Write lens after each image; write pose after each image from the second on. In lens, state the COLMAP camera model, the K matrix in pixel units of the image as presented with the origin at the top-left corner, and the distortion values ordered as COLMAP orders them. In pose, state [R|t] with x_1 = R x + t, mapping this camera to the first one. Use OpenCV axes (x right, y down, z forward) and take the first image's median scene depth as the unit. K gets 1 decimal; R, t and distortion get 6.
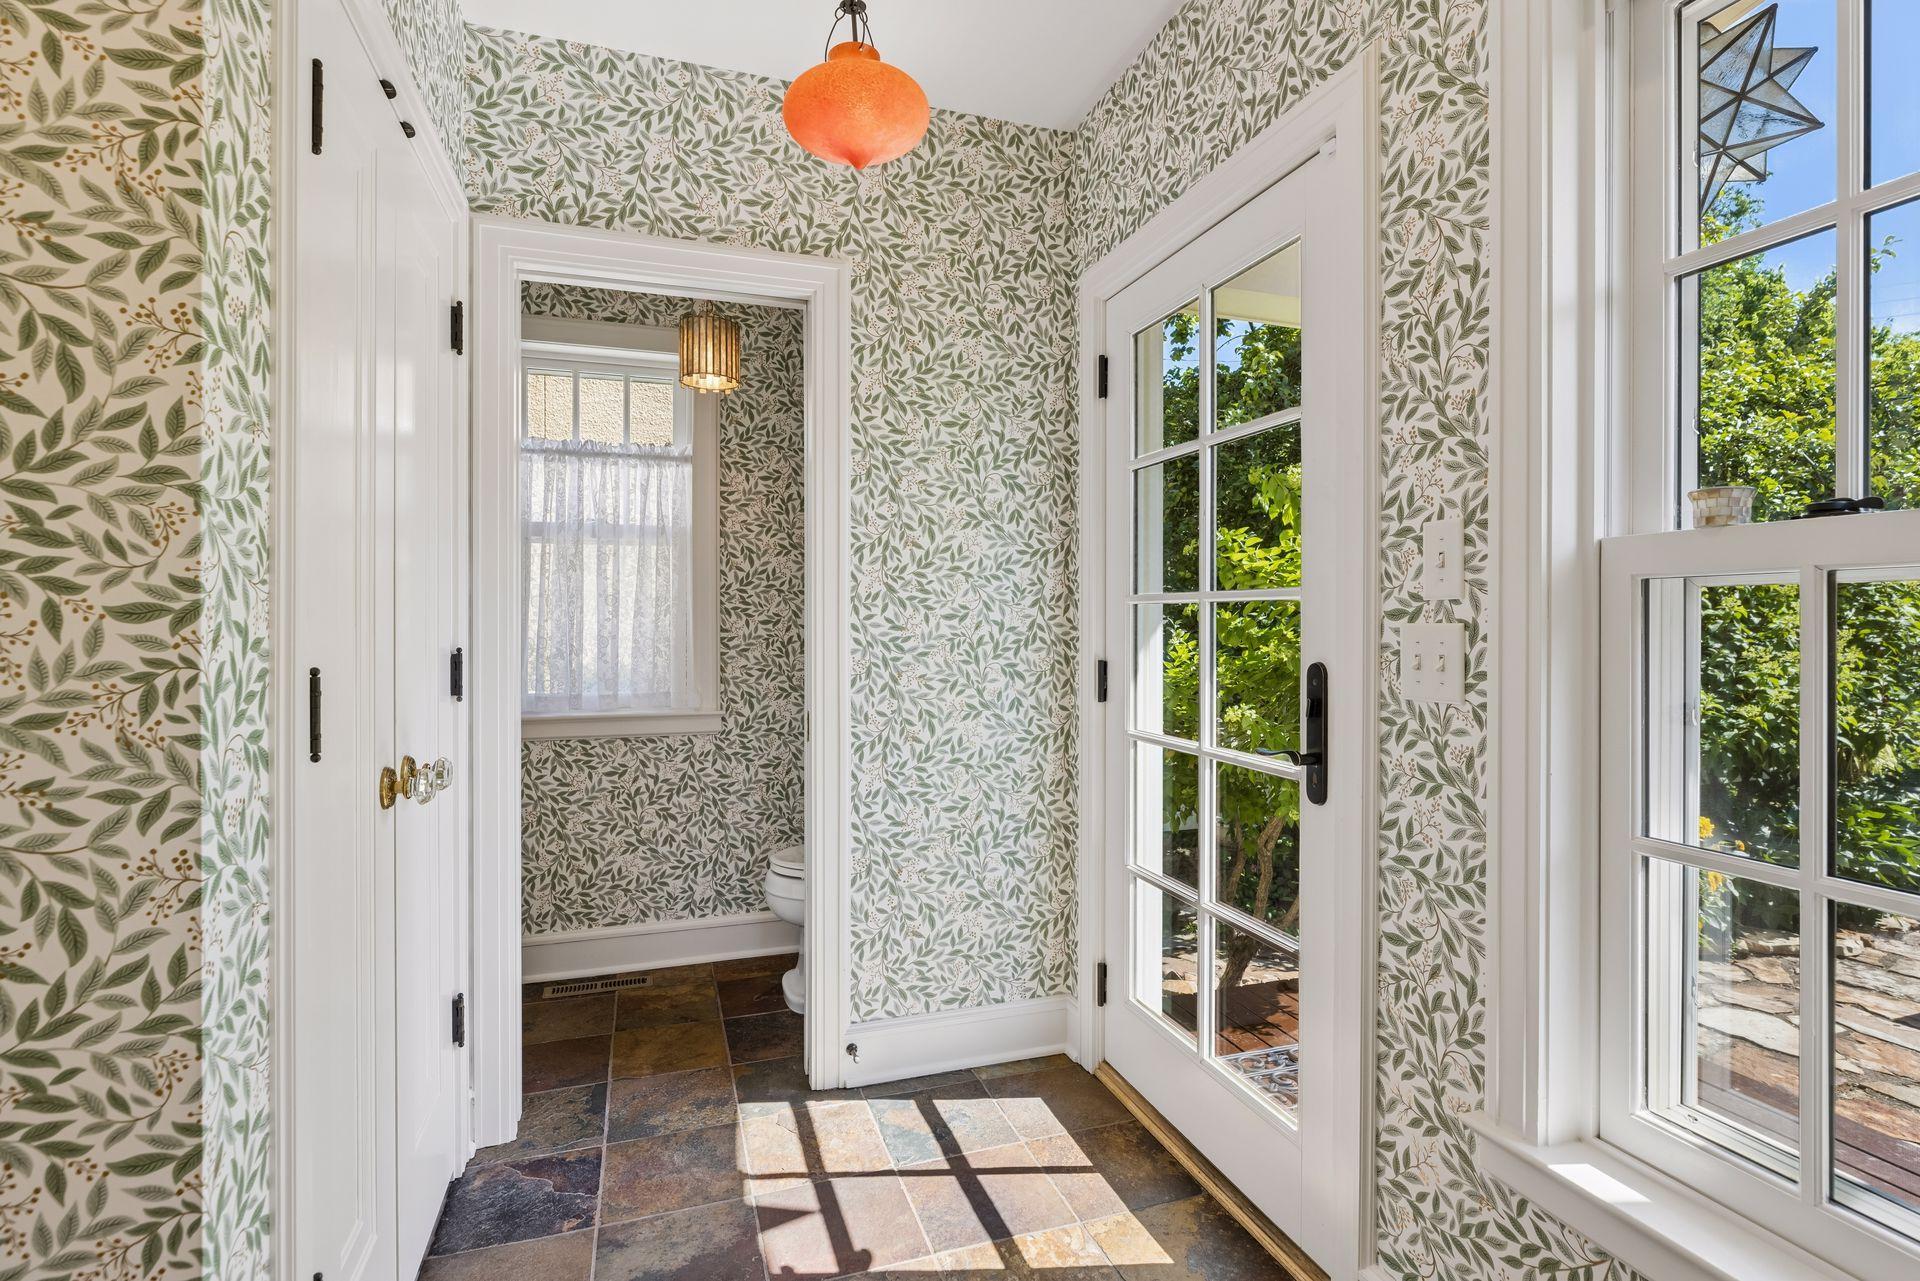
lens RADIAL K [[931.8, 0, 975.3], [0, 931.8, 624.7], [0, 0, 1]] dist [-0.002730, -0.001493]
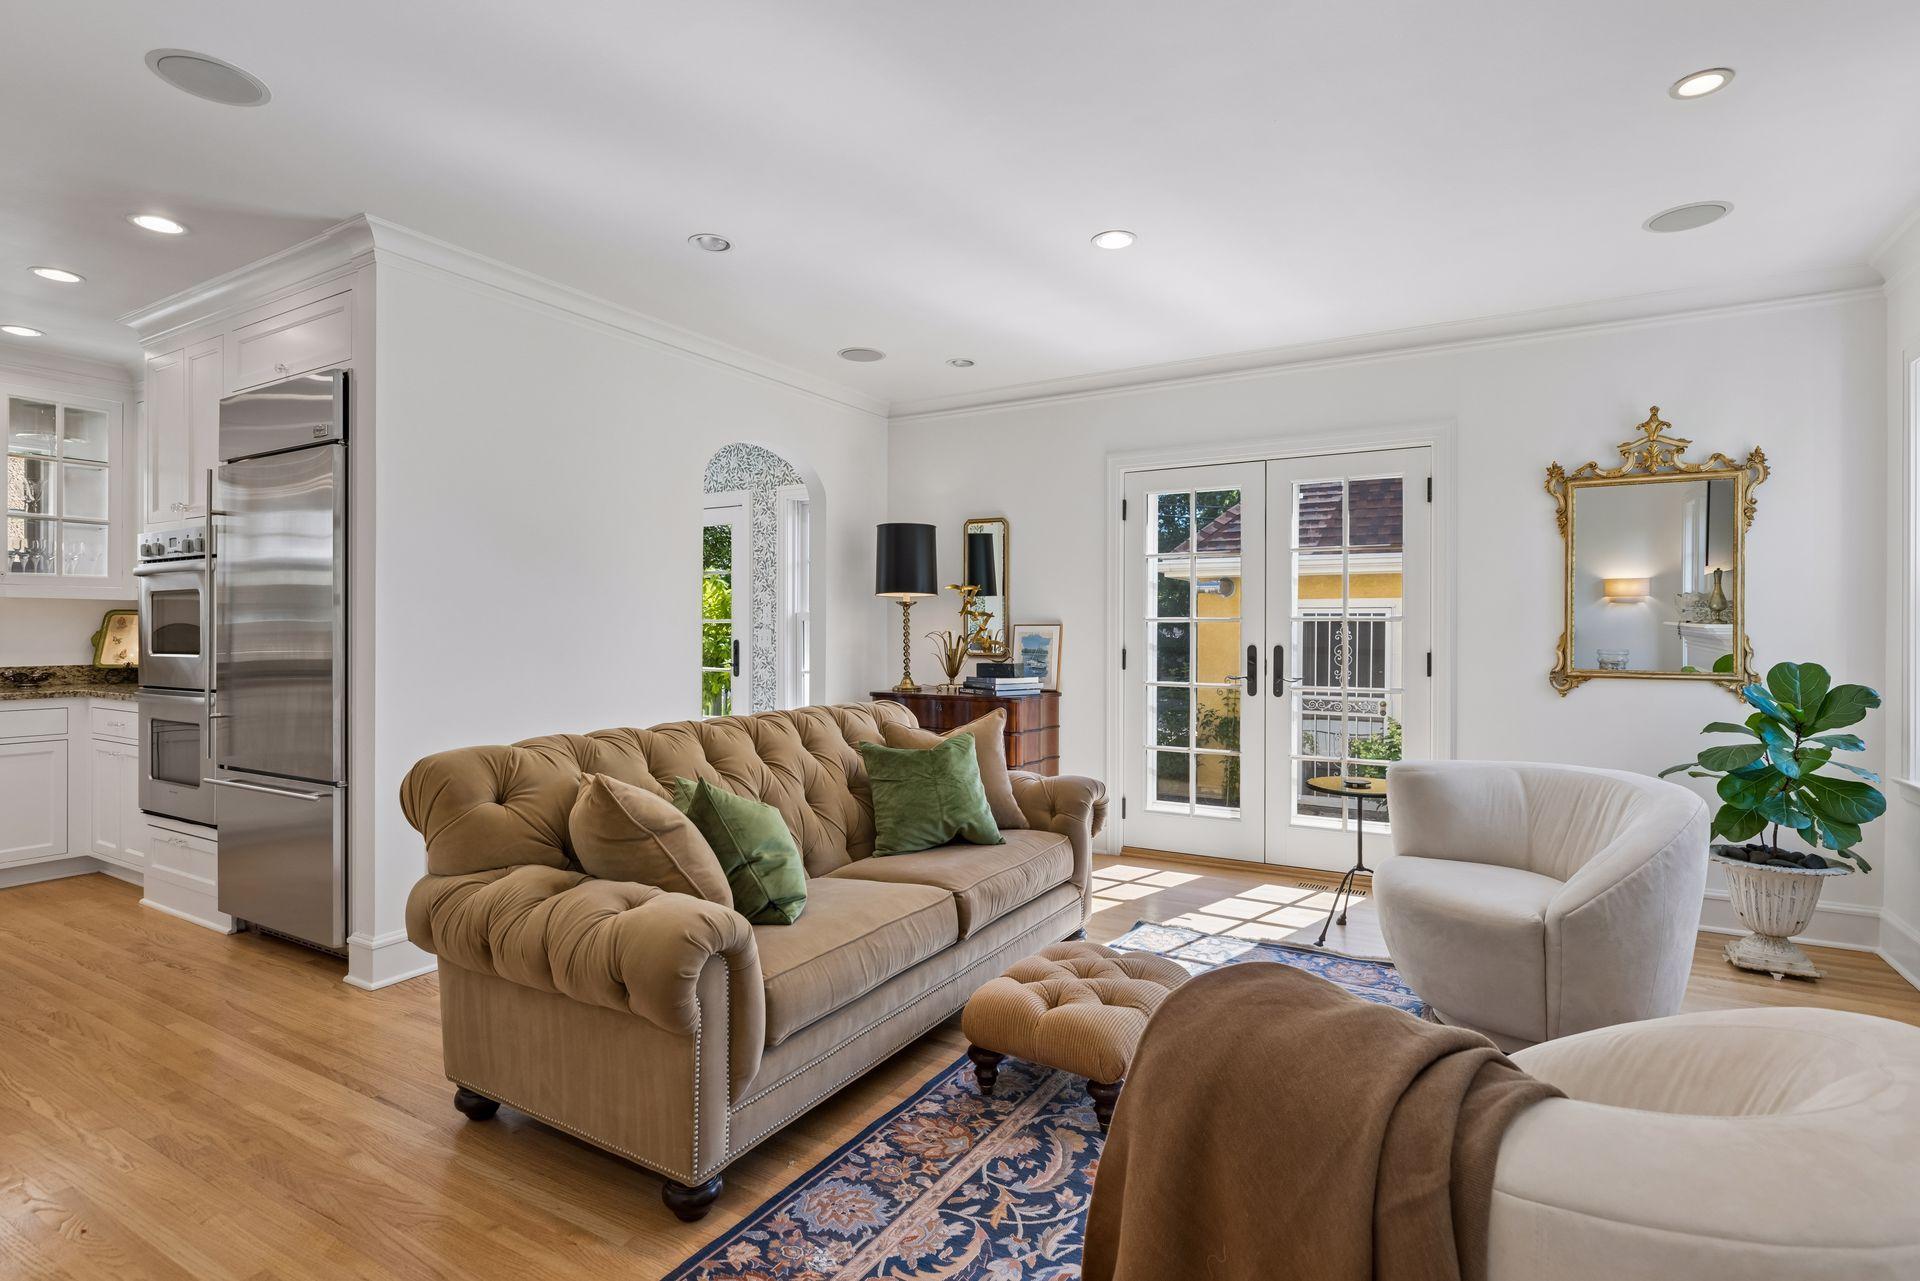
lens RADIAL K [[931.8, 0, 967.0], [0, 931.8, 630.6], [0, 0, 1]] dist [-0.002730, -0.001493]
pose [[0.761089, -0.000631, 0.648647, -0.759452], [0.000853, 1.000000, -0.000027, 0.002564], [-0.648647, 0.000574, 0.761089, -1.377604]]
